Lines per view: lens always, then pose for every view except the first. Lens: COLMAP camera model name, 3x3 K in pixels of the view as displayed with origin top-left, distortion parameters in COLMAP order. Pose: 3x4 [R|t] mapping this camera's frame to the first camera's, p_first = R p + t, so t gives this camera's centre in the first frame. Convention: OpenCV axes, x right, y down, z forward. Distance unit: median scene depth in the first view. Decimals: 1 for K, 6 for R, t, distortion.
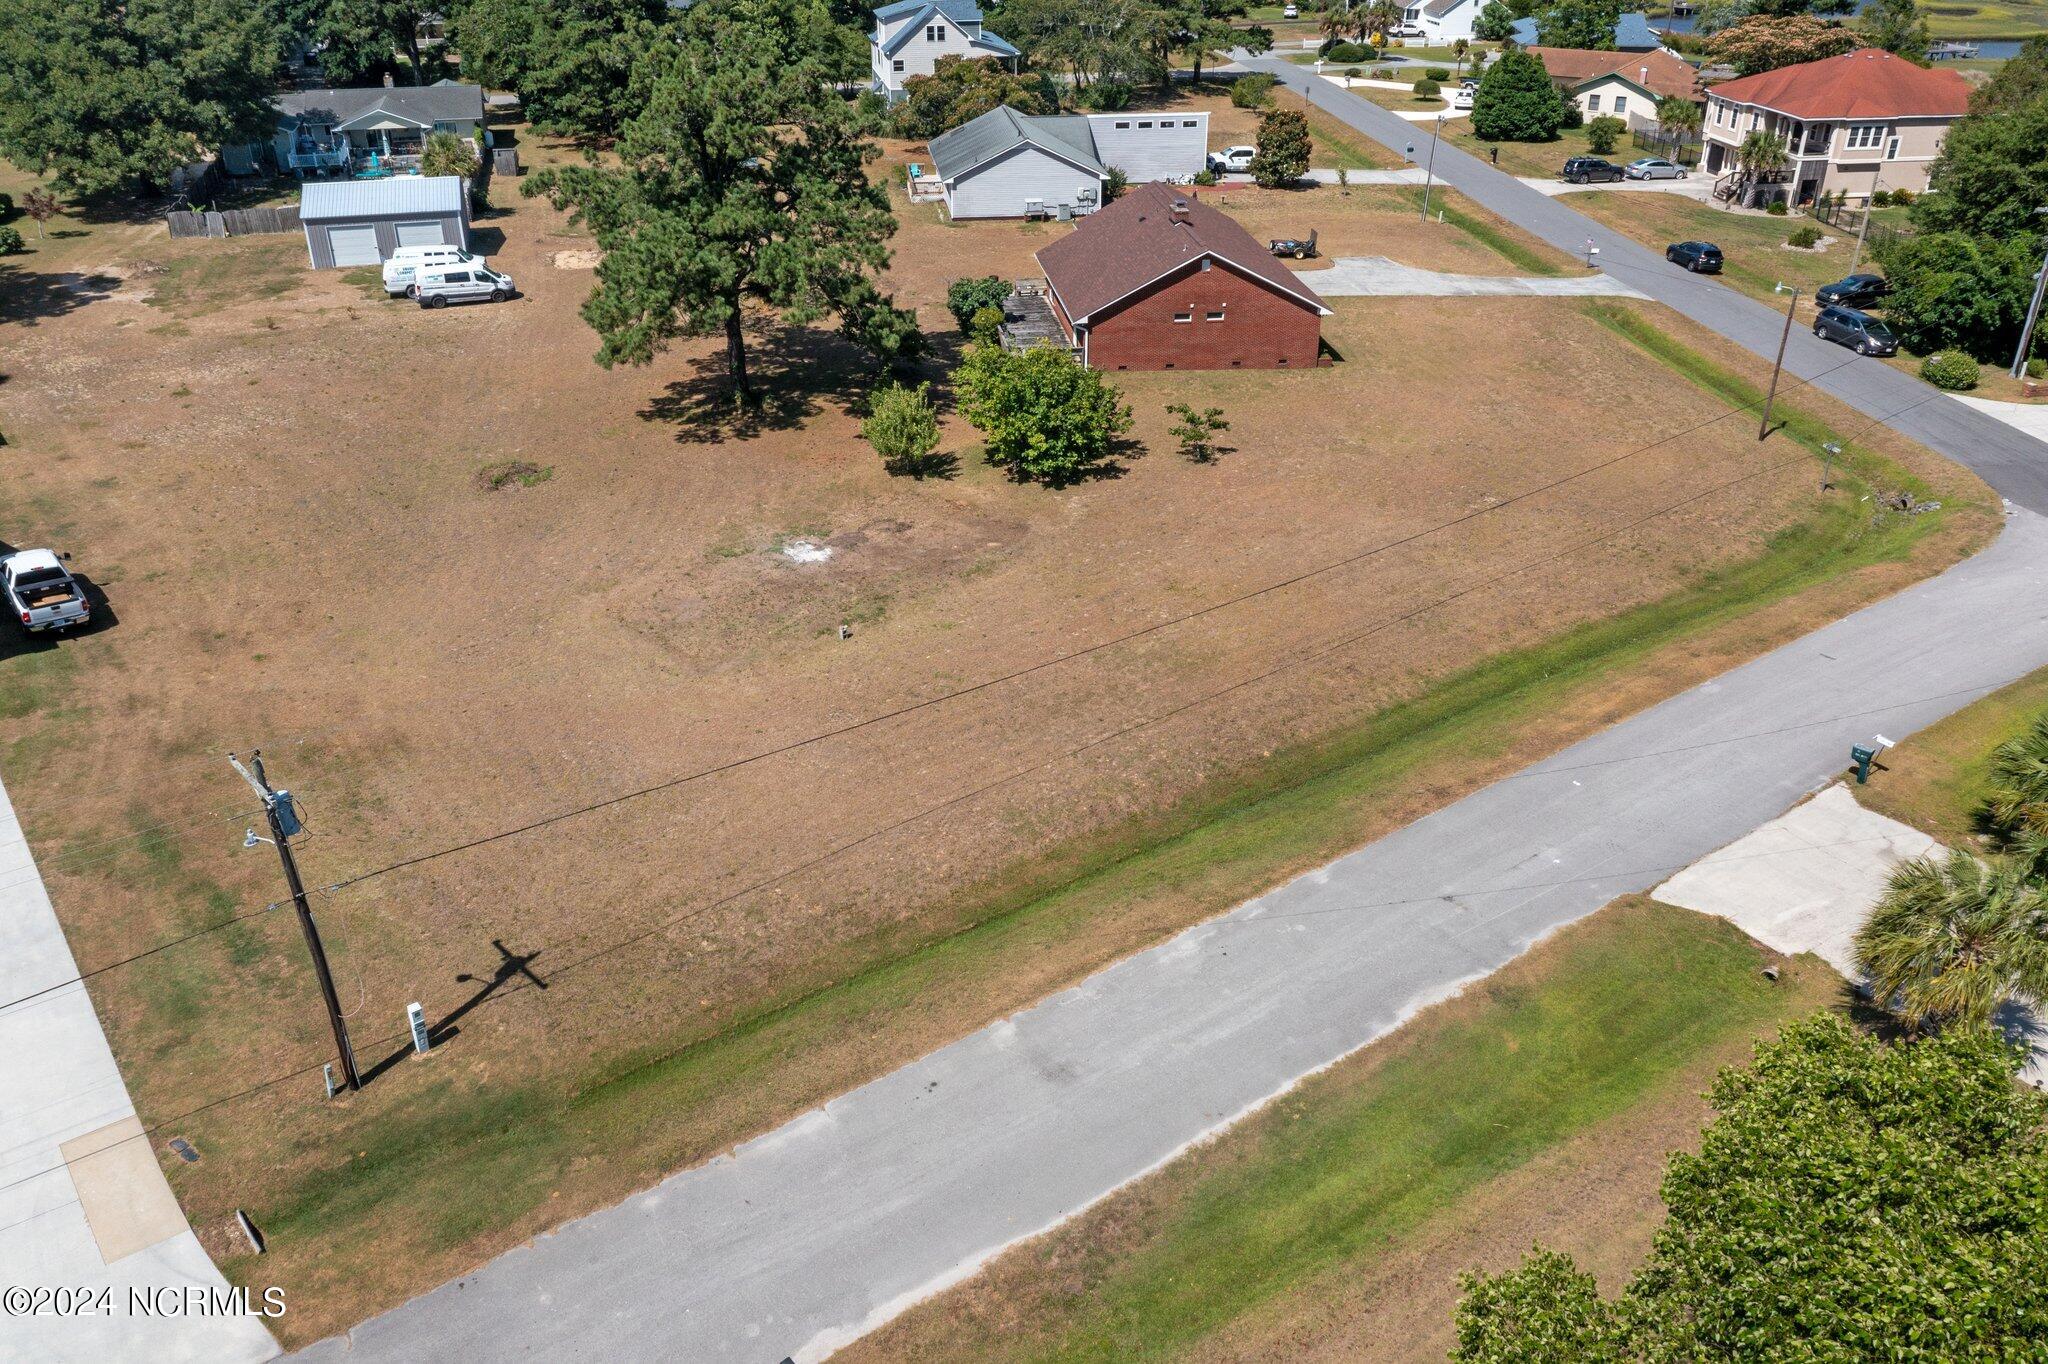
lens RADIAL K [[1618.8, 0, 1014.7], [0, 1618.8, 683.6], [0, 0, 1]] dist [0.001140, 0.004052]
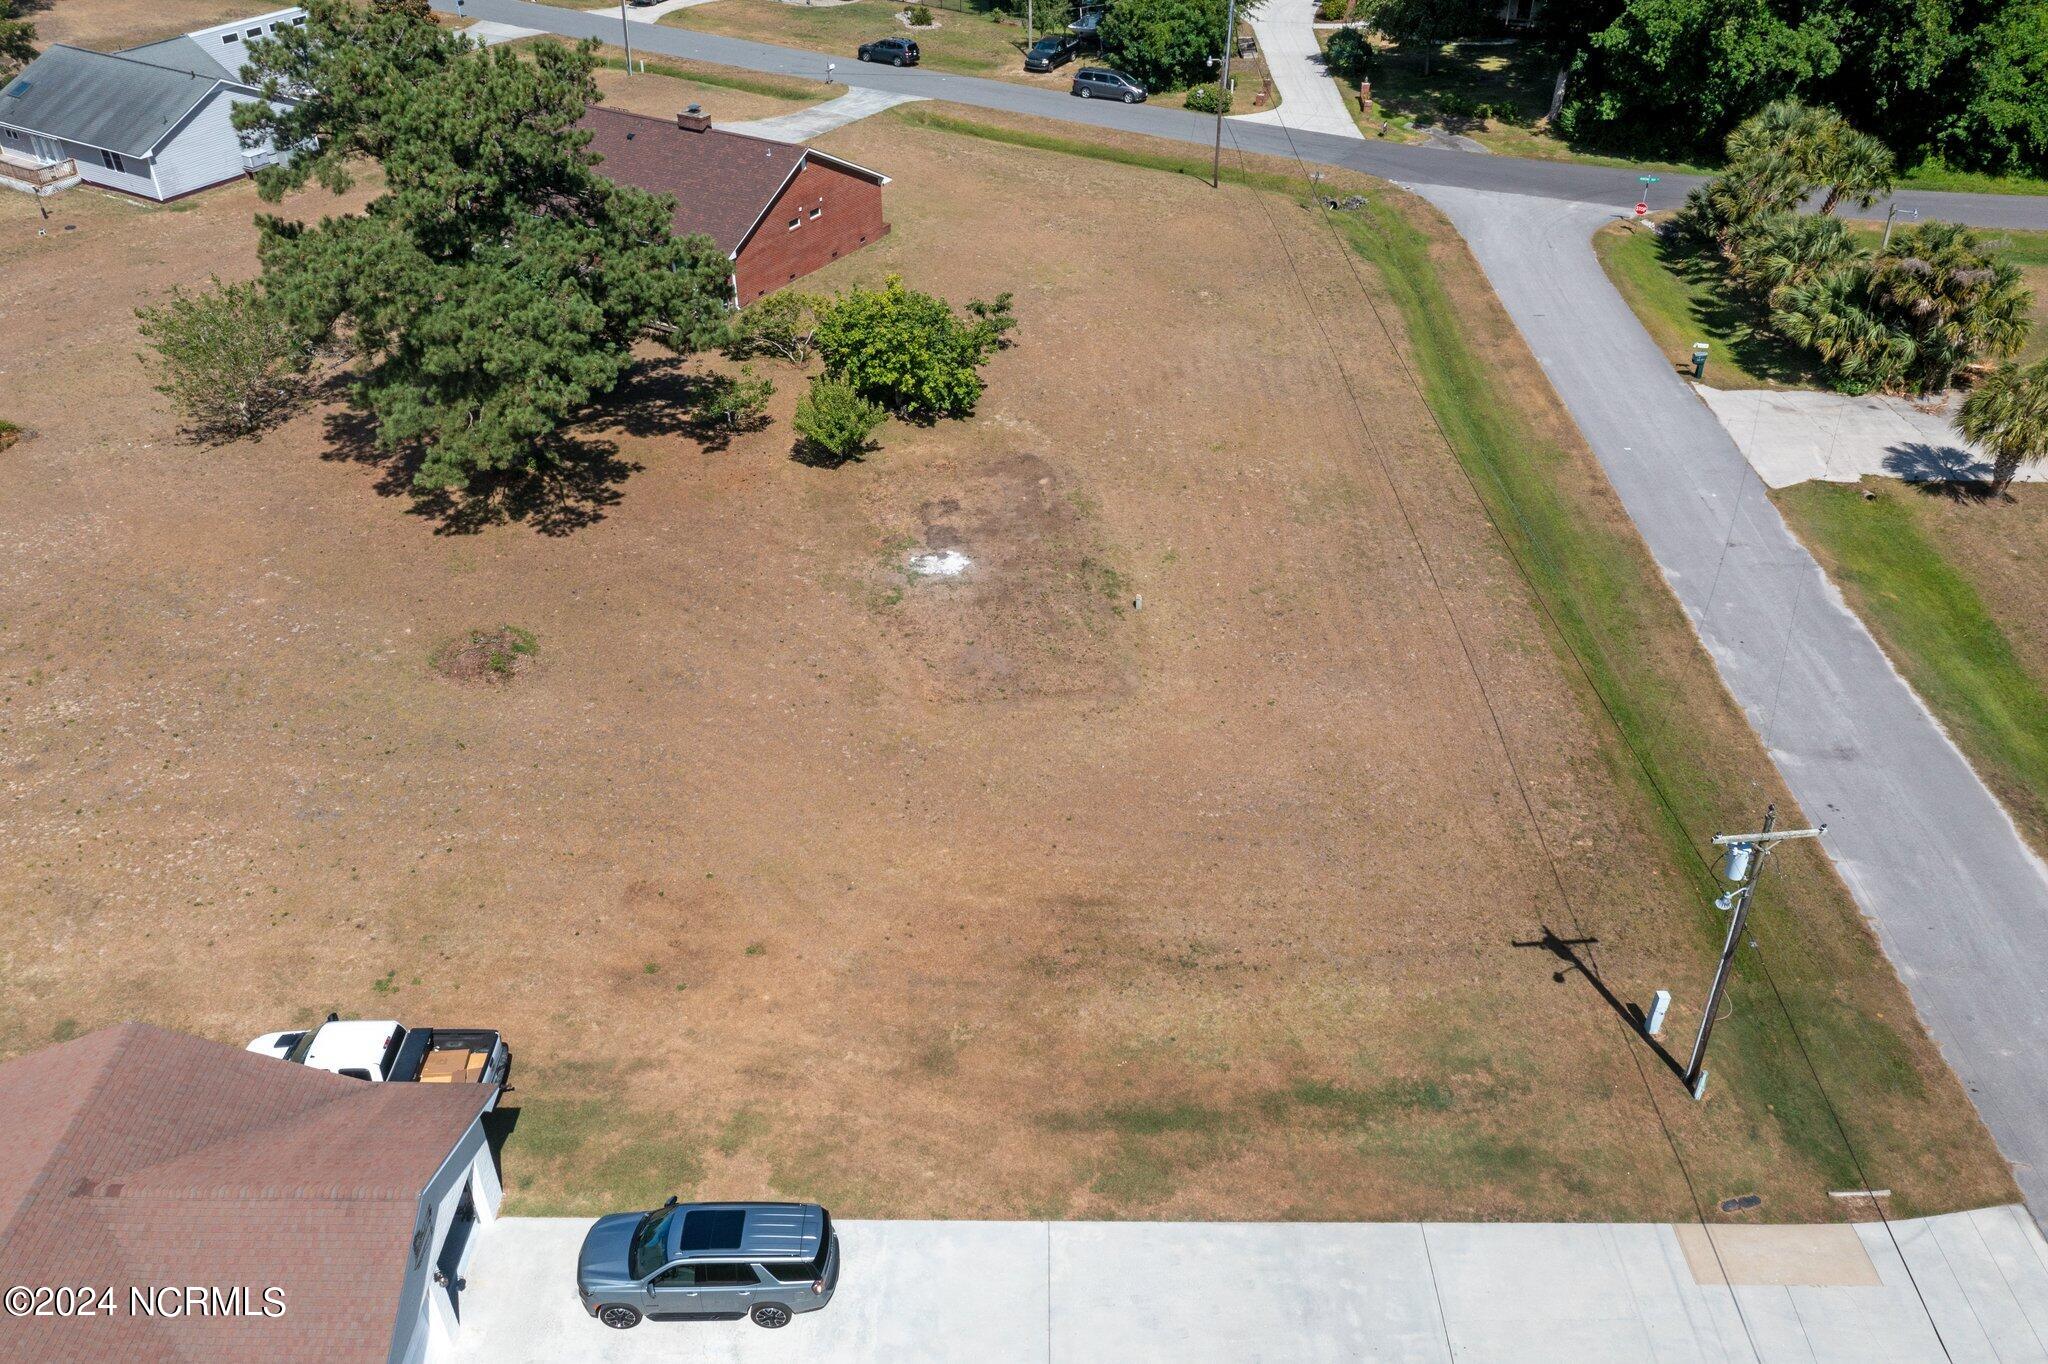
lens RADIAL K [[1623.4, 0, 1025.4], [0, 1623.4, 677.5], [0, 0, 1]] dist [-0.002499, 0.002101]
pose [[0.611423, -0.457197, 0.645859, -0.824538], [0.377164, 0.885897, 0.270063, -0.289752], [-0.695636, 0.078472, 0.714096, 0.349989]]
